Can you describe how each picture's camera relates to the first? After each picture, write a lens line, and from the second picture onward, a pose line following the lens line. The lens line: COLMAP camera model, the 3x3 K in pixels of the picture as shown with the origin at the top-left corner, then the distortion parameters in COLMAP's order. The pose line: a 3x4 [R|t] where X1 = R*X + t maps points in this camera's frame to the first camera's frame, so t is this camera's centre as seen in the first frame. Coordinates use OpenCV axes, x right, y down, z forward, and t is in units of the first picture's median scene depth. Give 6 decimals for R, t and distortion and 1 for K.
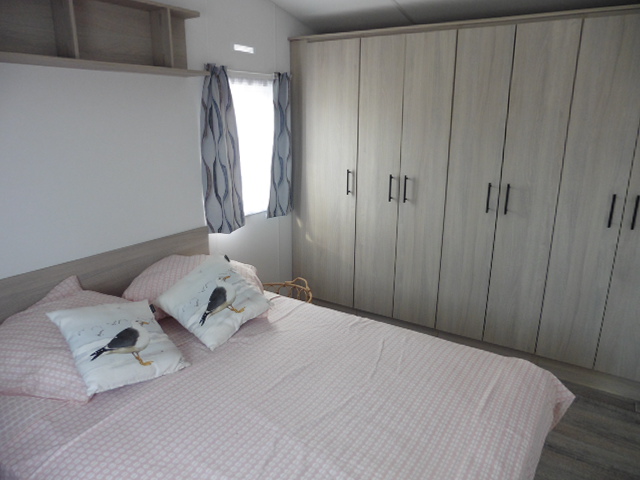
lens RADIAL K [[460.2, 0, 320.0], [0, 460.2, 240.0], [0, 0, 1]] dist [-0.000077, 0.006581]
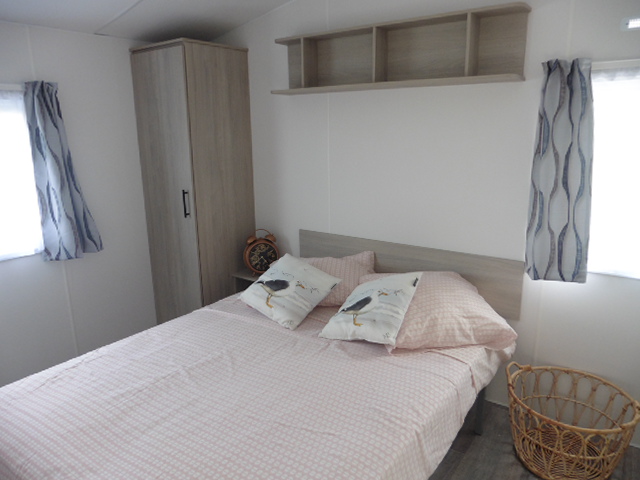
lens RADIAL K [[460.2, 0, 320.0], [0, 460.2, 240.0], [0, 0, 1]] dist [-0.000077, 0.006581]
pose [[-0.011086, 0.232516, -0.972529, 0.635213], [-0.260843, 0.938243, 0.227292, -0.186442], [0.965318, 0.256197, 0.050249, 0.712383]]
